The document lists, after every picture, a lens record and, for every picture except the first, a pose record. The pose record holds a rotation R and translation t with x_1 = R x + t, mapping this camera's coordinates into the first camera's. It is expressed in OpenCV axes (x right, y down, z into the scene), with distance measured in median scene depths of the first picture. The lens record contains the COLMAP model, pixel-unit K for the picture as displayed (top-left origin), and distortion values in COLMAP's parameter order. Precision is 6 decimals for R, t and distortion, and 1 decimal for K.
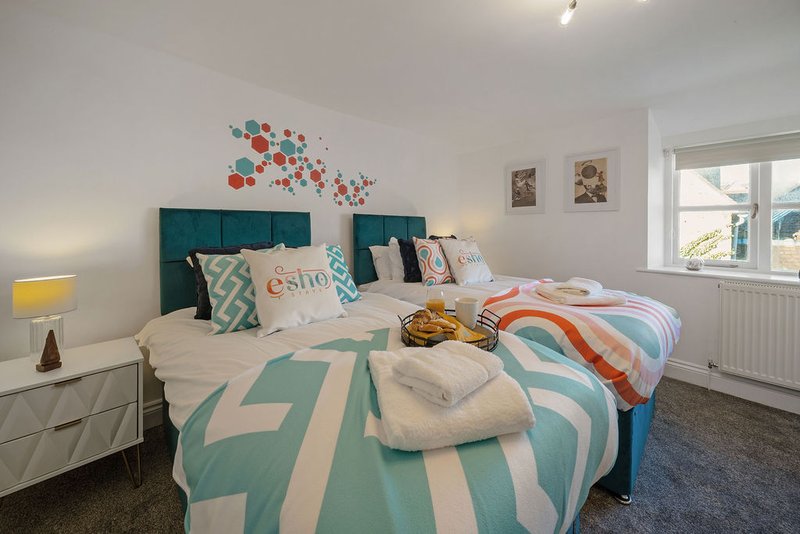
lens RADIAL K [[331.8, 0, 415.0], [0, 331.8, 232.9], [0, 0, 1]] dist [-0.001191, -0.000135]
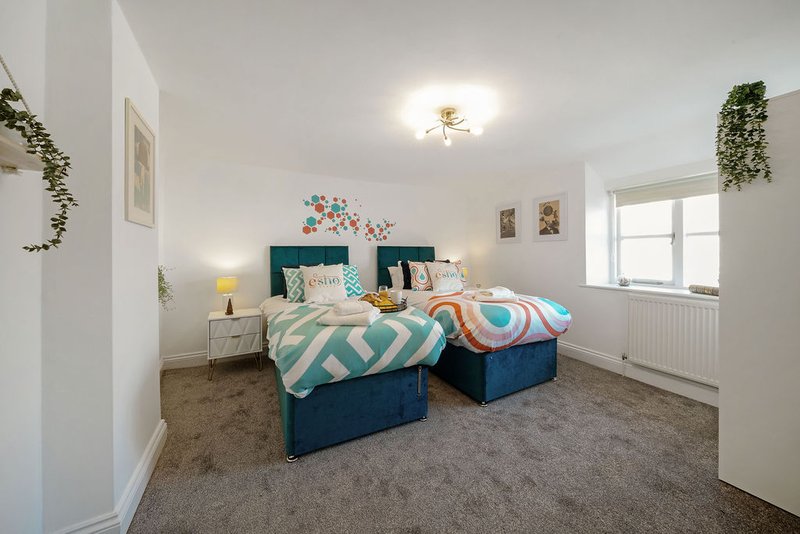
lens RADIAL K [[303.2, 0, 397.1], [0, 303.2, 258.5], [0, 0, 1]] dist [0.001093, 0.000064]
pose [[0.957509, -0.004980, -0.288361, 0.347399], [0.004397, 0.999987, -0.002669, 0.005731], [0.288370, 0.001288, 0.957518, -0.376012]]
